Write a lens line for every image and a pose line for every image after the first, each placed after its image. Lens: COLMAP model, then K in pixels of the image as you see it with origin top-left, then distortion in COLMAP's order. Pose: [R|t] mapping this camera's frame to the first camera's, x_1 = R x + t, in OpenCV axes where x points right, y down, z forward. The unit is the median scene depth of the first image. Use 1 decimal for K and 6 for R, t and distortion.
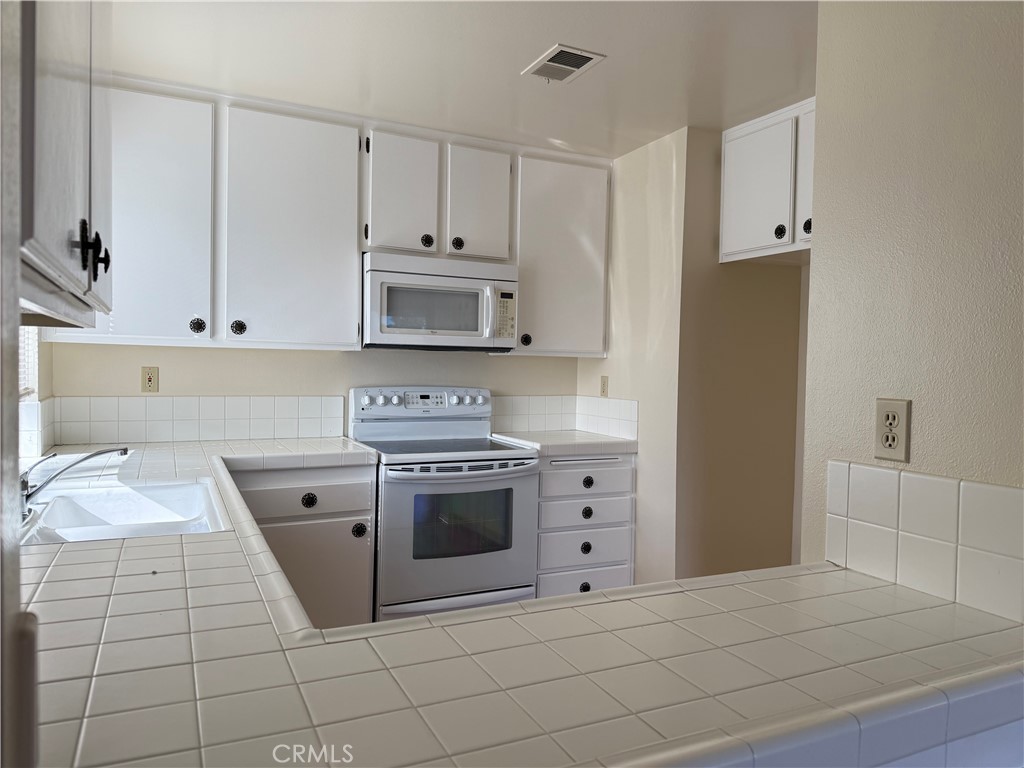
lens RADIAL K [[707.2, 0, 512.0], [0, 707.2, 384.0], [0, 0, 1]] dist [0.195229, -0.440480]
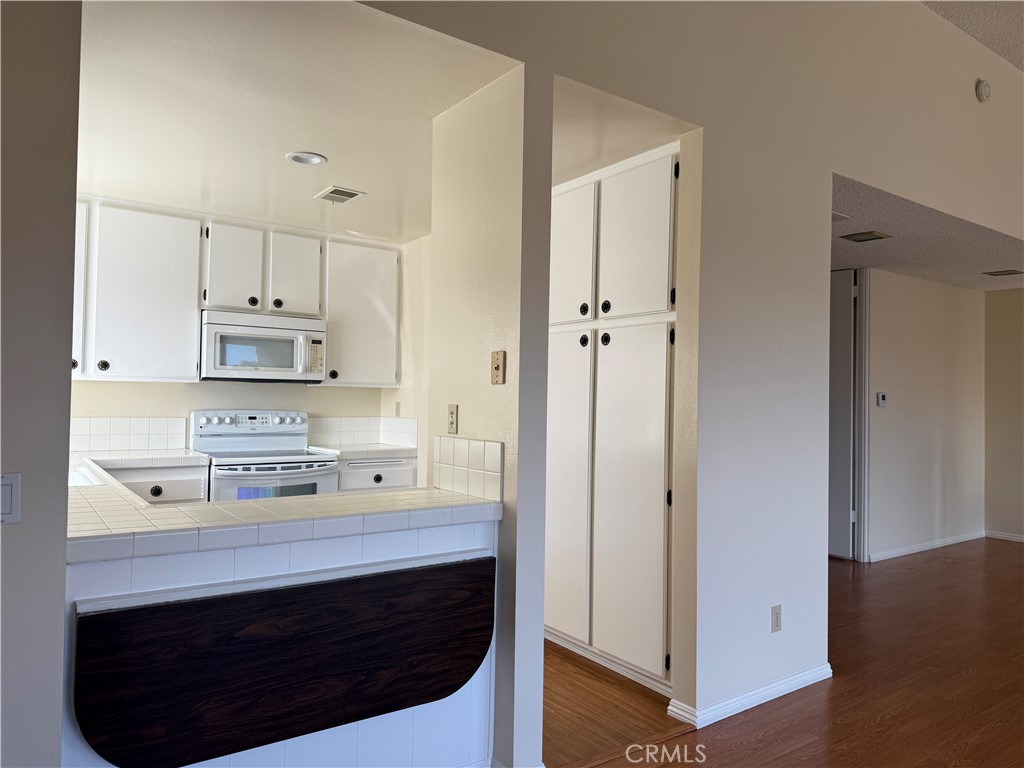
lens RADIAL K [[707.2, 0, 512.0], [0, 707.2, 384.0], [0, 0, 1]] dist [0.195229, -0.440480]
pose [[0.985584, 0.000238, 0.169189, 0.128864], [0.007796, 0.998873, -0.046819, 0.022392], [-0.169009, 0.047463, 0.984471, -0.404959]]
